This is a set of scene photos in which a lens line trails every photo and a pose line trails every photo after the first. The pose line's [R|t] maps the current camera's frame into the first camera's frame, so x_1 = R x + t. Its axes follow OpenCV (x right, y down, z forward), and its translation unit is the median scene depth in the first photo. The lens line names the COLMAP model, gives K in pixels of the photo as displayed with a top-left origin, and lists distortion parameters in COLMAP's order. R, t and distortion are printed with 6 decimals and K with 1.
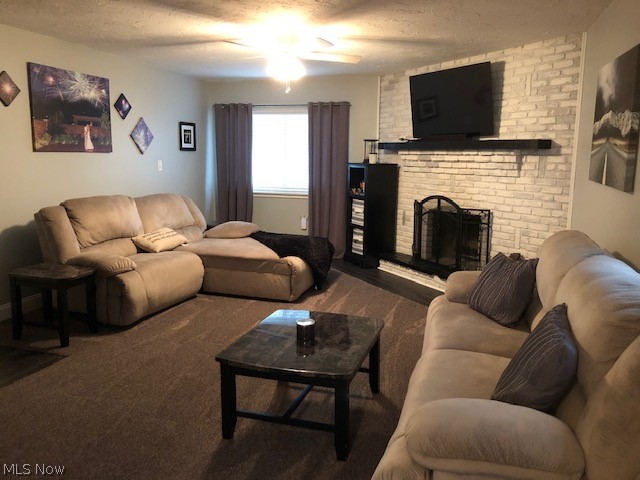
lens RADIAL K [[520.4, 0, 318.3], [0, 520.4, 236.8], [0, 0, 1]] dist [0.024616, -0.036987]
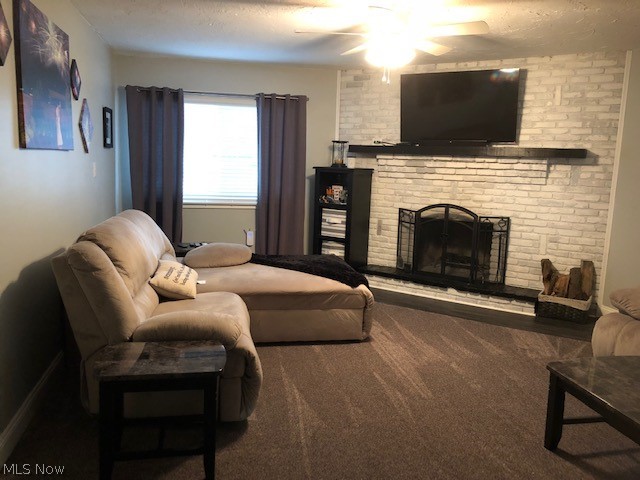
lens RADIAL K [[520.4, 0, 318.9], [0, 520.4, 240.5], [0, 0, 1]] dist [0.024616, -0.036987]
pose [[0.872300, -0.060437, 0.485221, -0.472626], [0.054512, 0.998166, 0.026329, -0.053246], [-0.485922, 0.003484, 0.873995, 0.301714]]
